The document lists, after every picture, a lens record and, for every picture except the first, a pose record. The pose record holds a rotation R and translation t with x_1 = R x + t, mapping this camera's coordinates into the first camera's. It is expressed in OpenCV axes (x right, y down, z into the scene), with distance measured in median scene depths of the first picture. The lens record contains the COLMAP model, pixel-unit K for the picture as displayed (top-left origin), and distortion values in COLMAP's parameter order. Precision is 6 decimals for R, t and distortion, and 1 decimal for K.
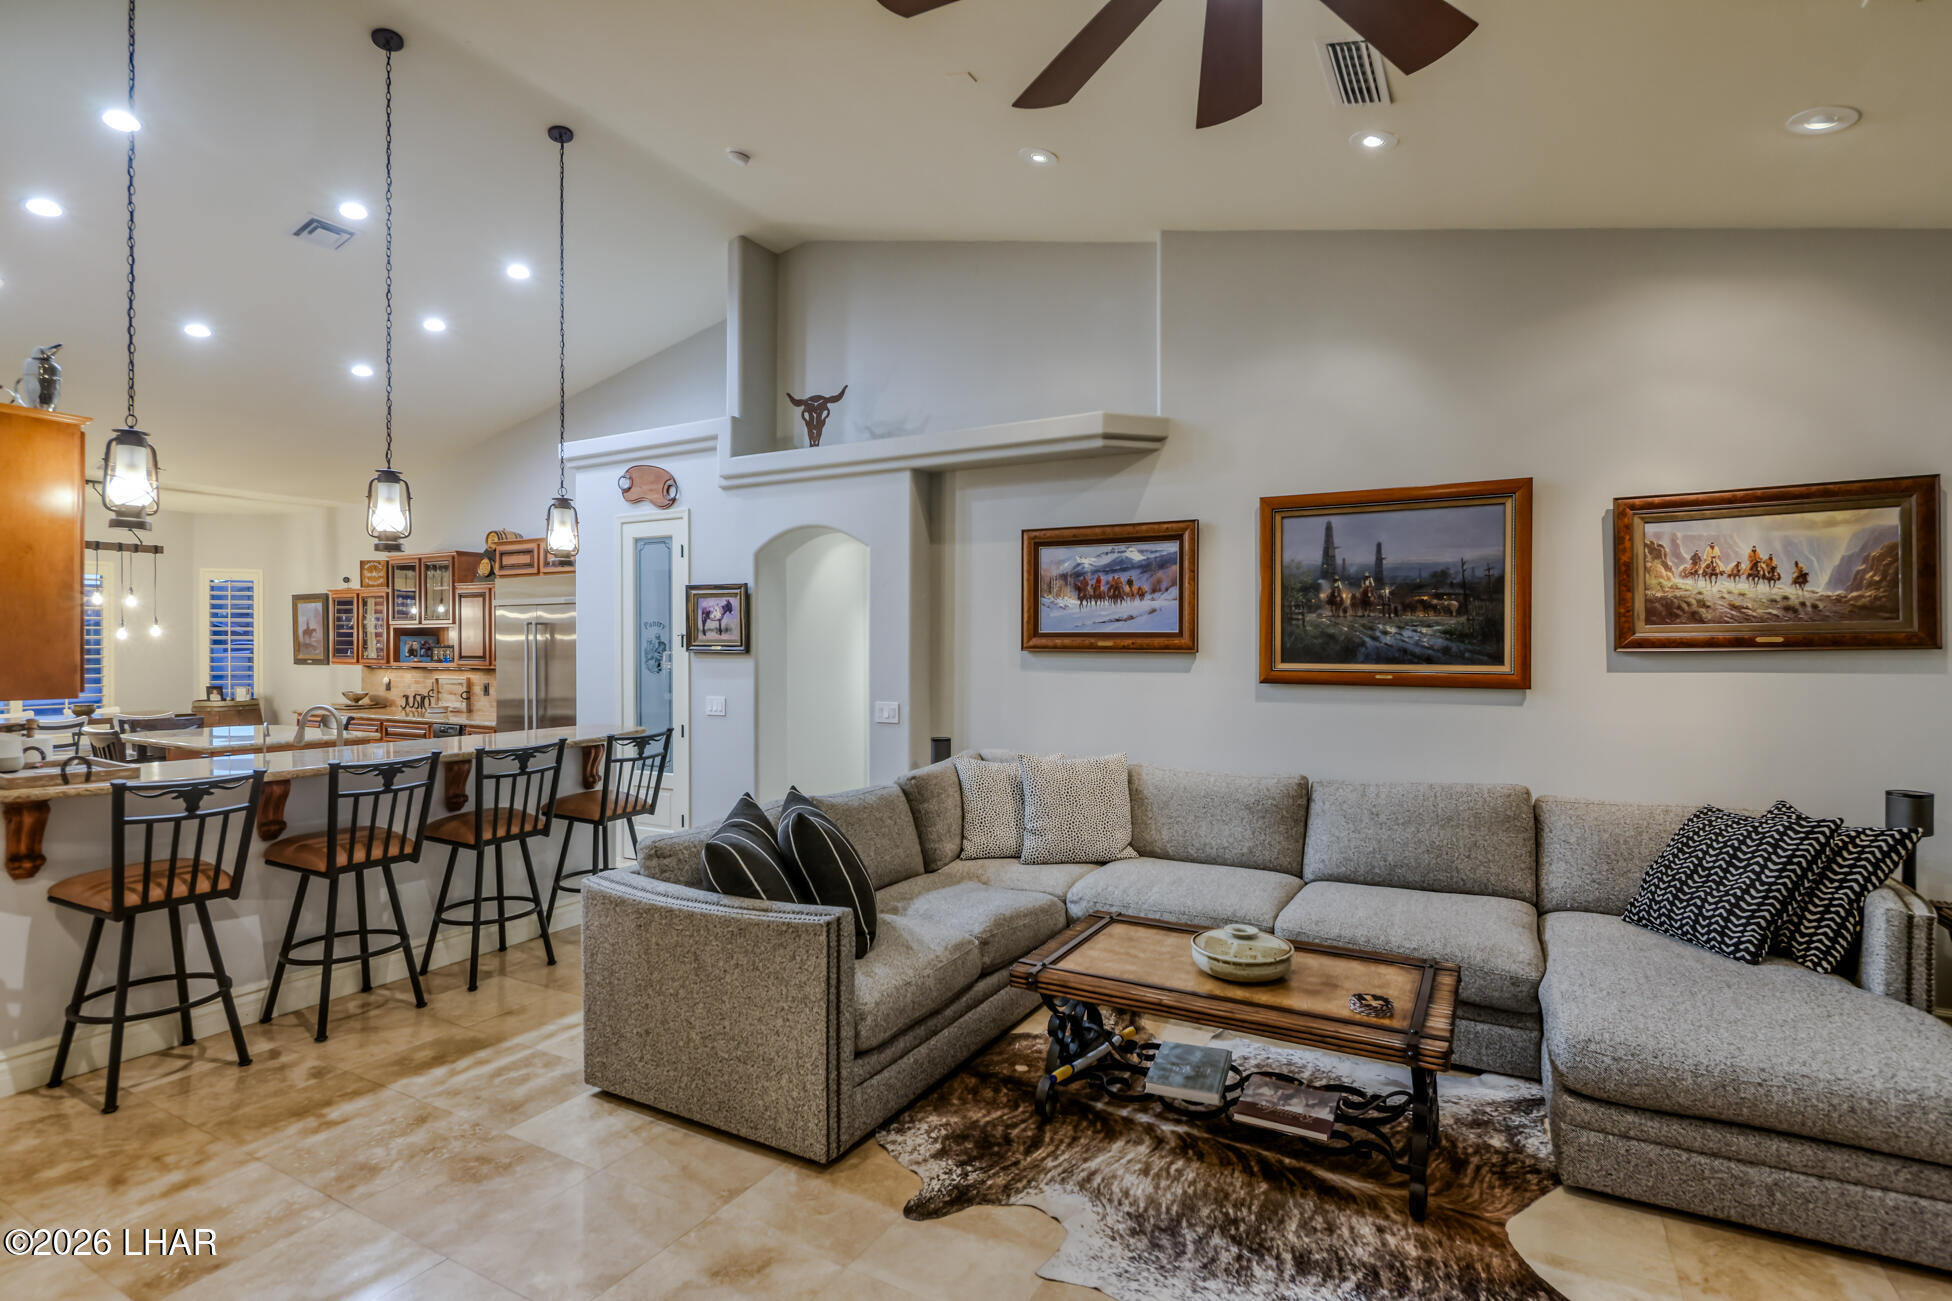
lens RADIAL K [[937.9, 0, 988.9], [0, 937.9, 649.3], [0, 0, 1]] dist [0.007263, -0.004987]
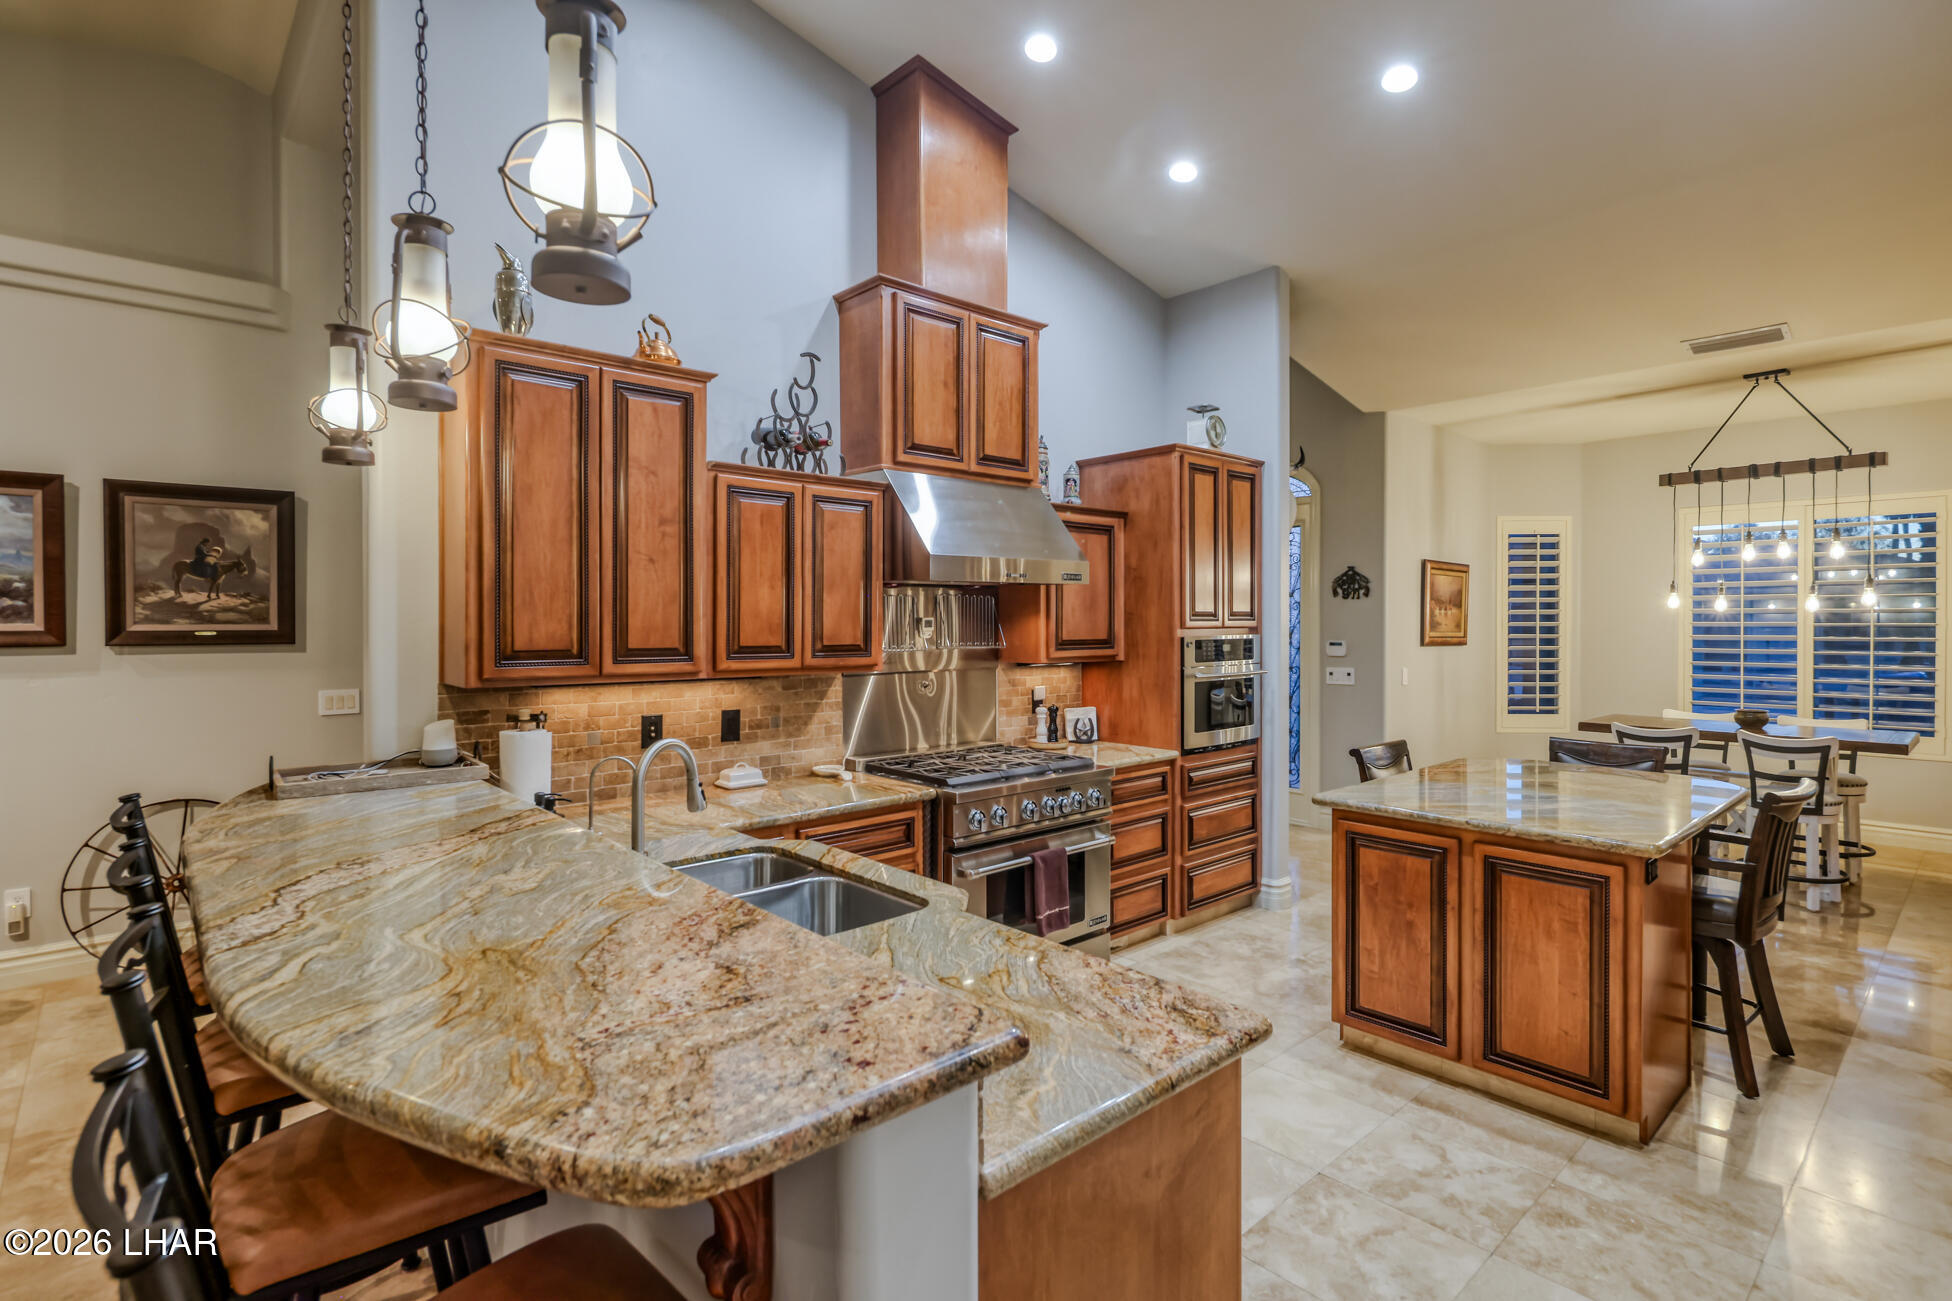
lens RADIAL K [[937.9, 0, 984.8], [0, 937.9, 633.1], [0, 0, 1]] dist [0.007263, -0.004987]
pose [[-0.323592, 0.010255, -0.946141, -0.246661], [-0.004568, 0.999913, 0.012400, -0.003619], [0.946186, 0.008335, -0.323517, 1.124494]]
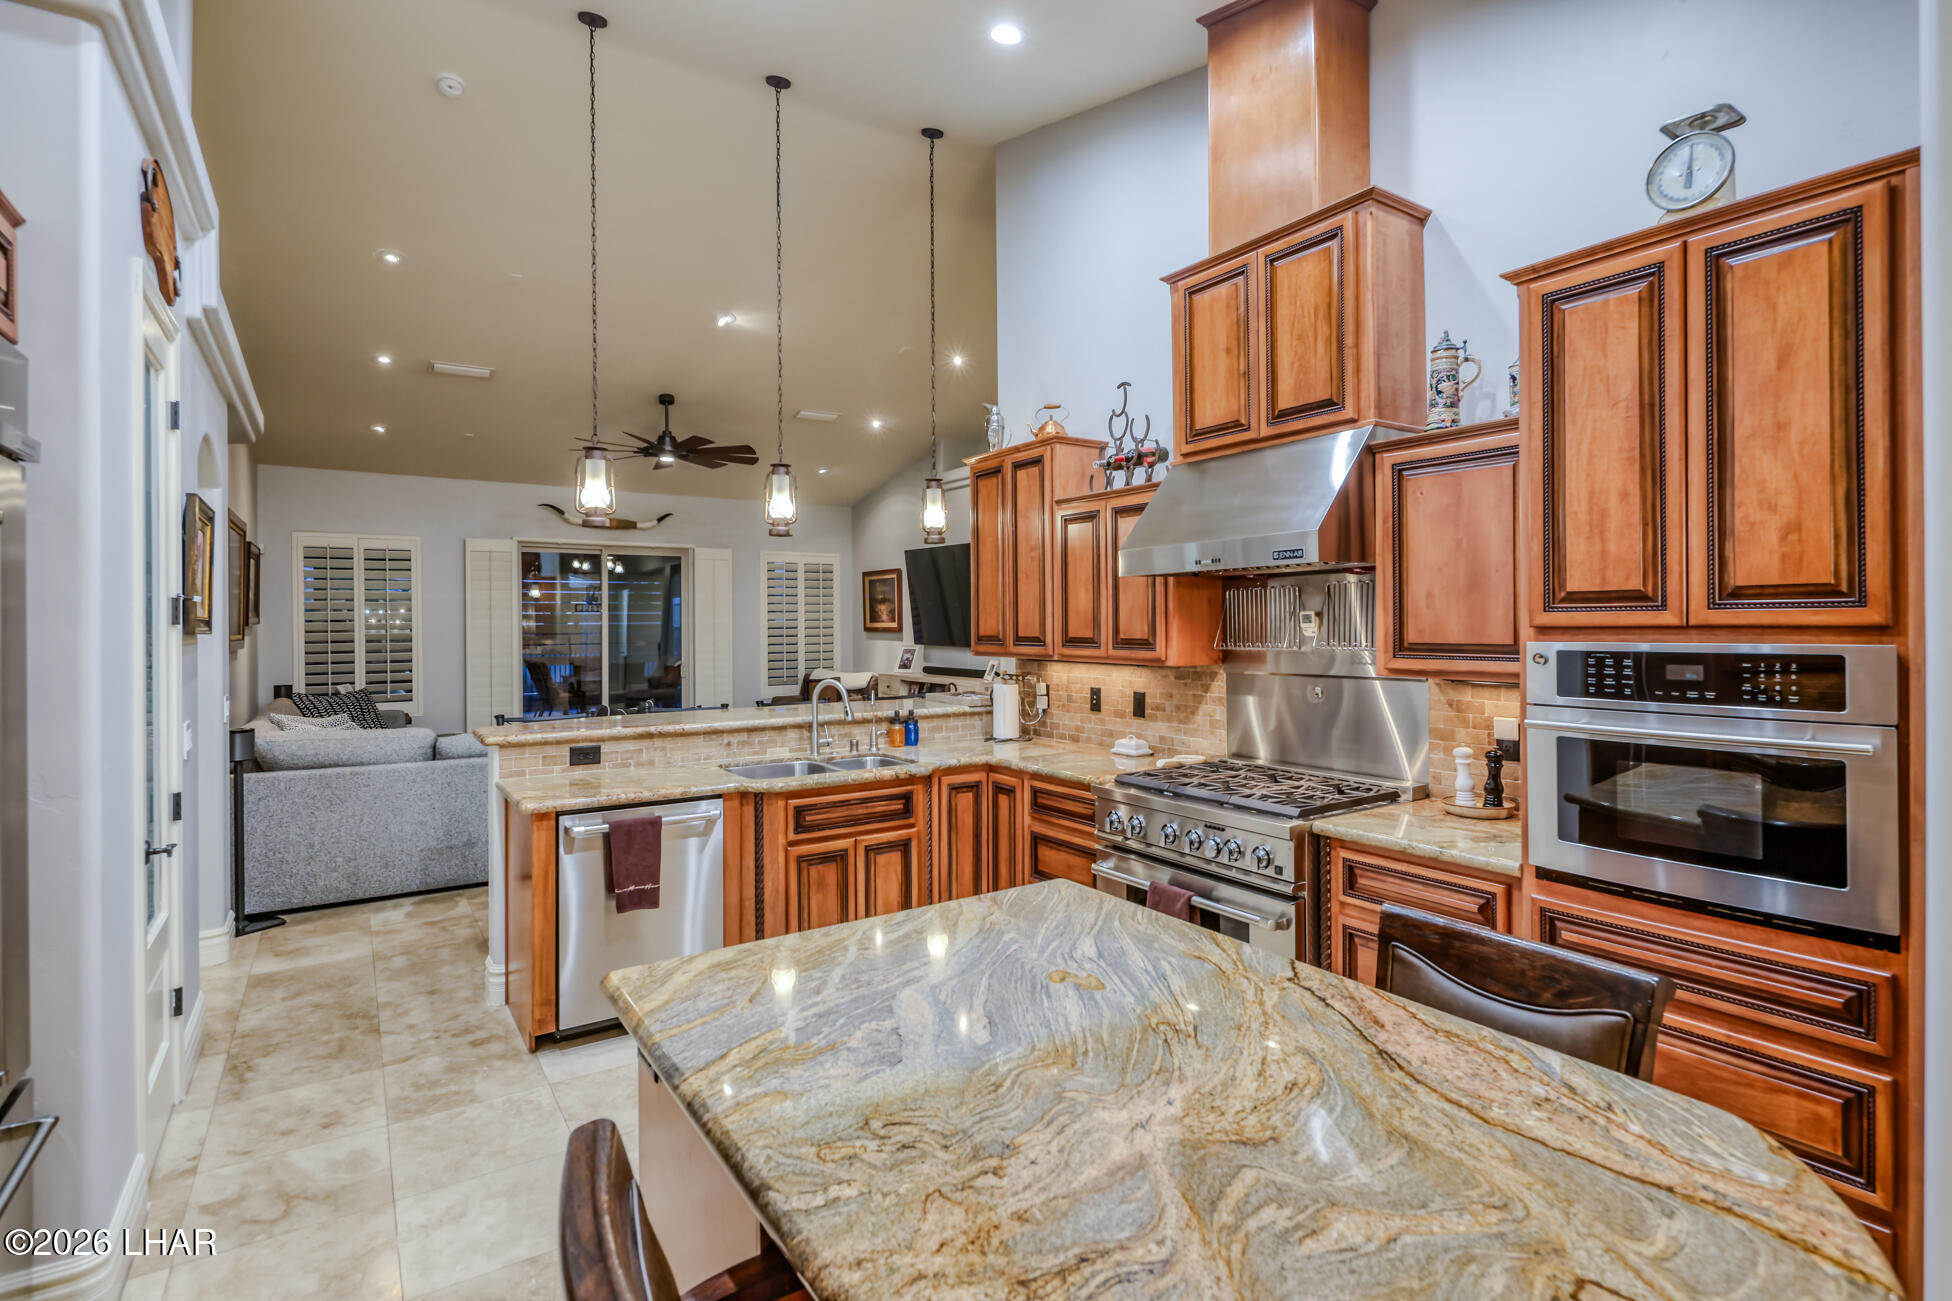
lens RADIAL K [[937.9, 0, 990.8], [0, 937.9, 618.3], [0, 0, 1]] dist [0.007263, -0.004987]
pose [[-0.892913, 0.005351, 0.450197, -1.107396], [0.006434, 0.999979, 0.000876, -0.003714], [-0.450183, 0.003679, -0.892929, 1.529859]]
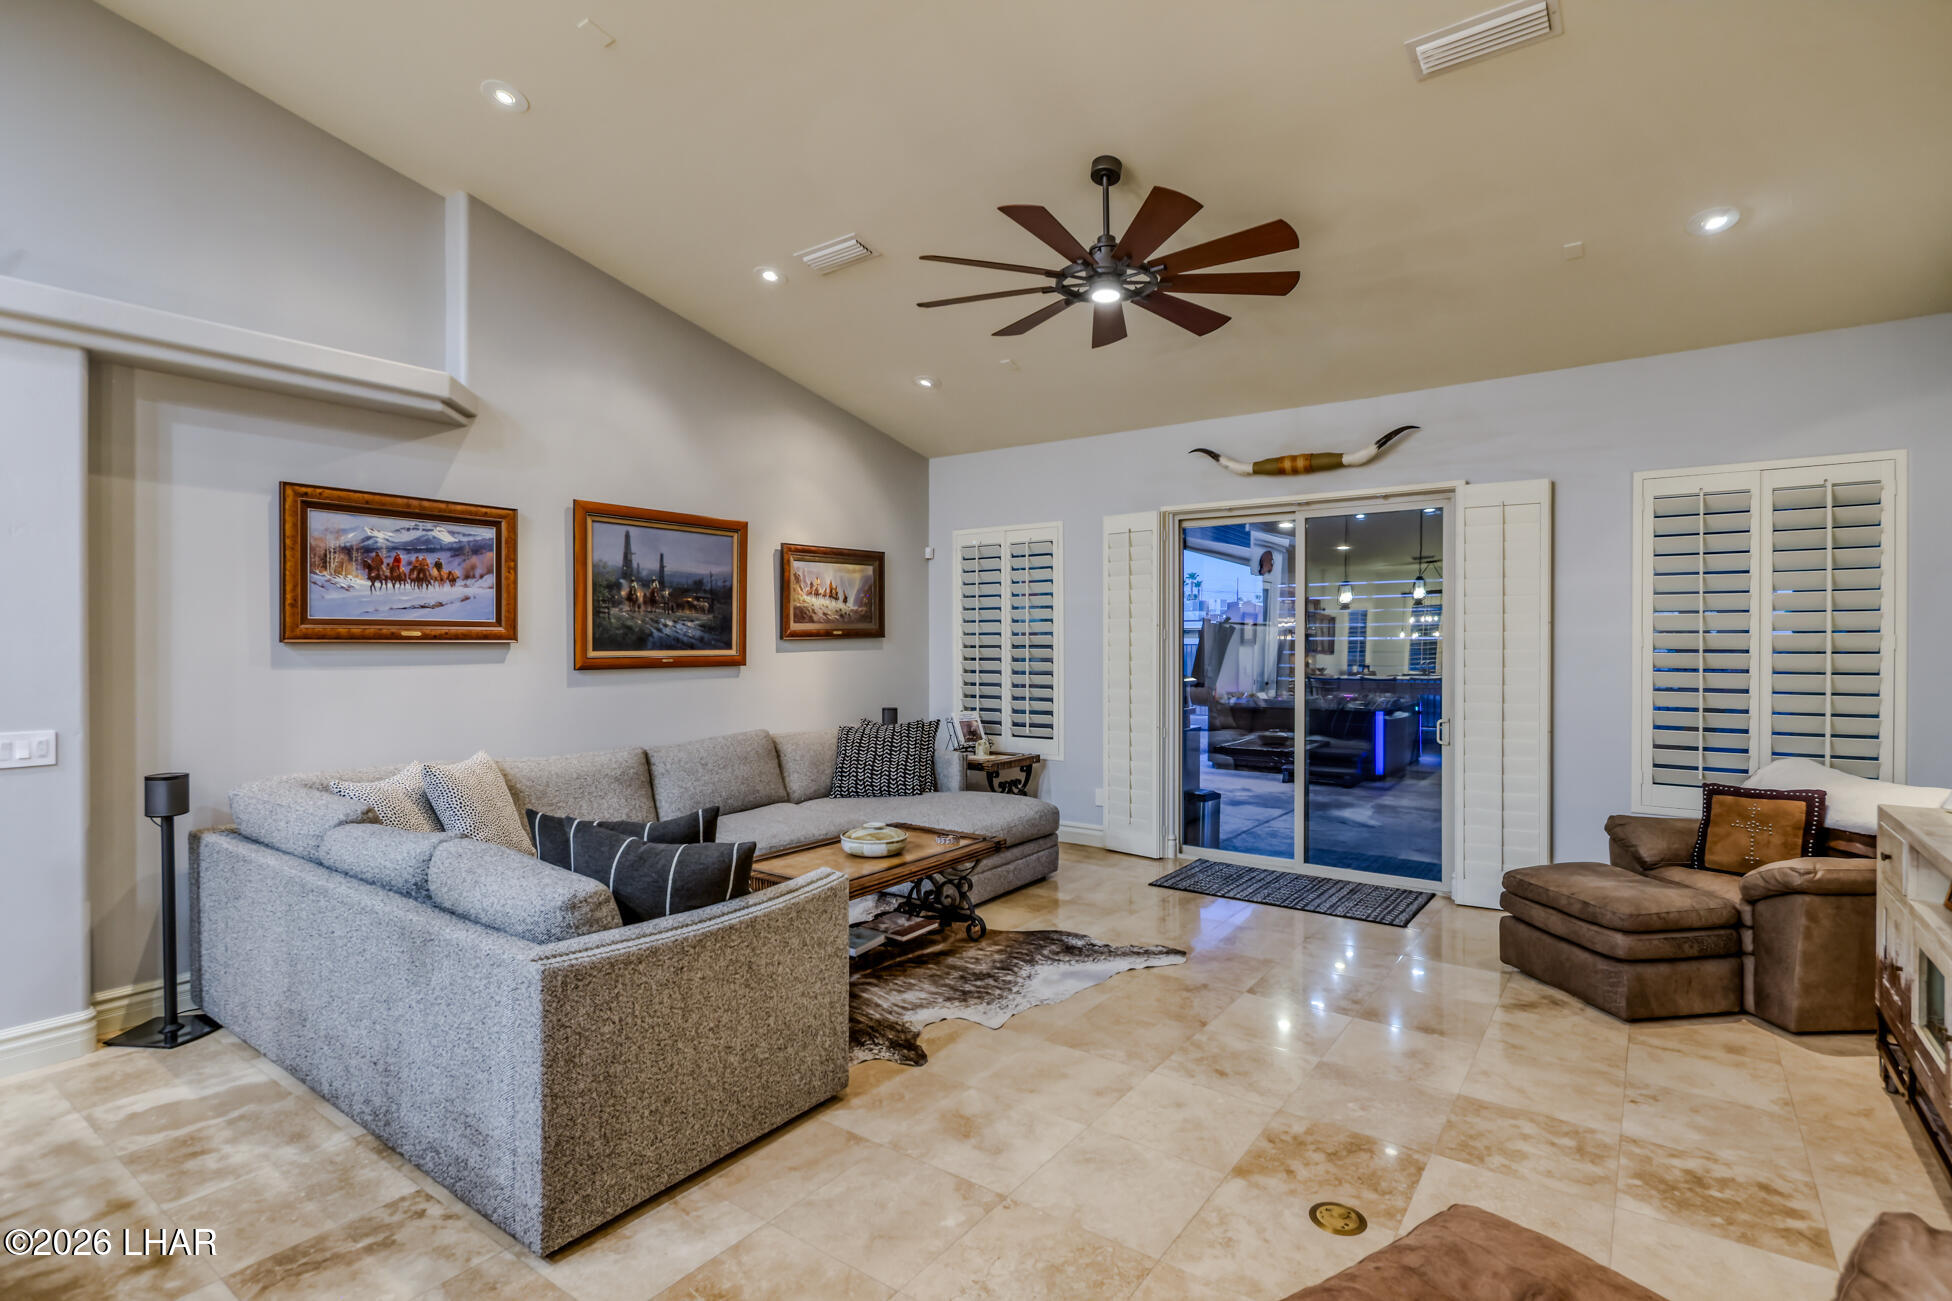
lens RADIAL K [[937.9, 0, 990.7], [0, 937.9, 643.4], [0, 0, 1]] dist [0.007263, -0.004987]
pose [[0.115929, -0.006285, 0.993238, -0.674687], [0.005643, 0.999968, 0.005669, 0.001439], [-0.993241, 0.004948, 0.115961, 0.363779]]
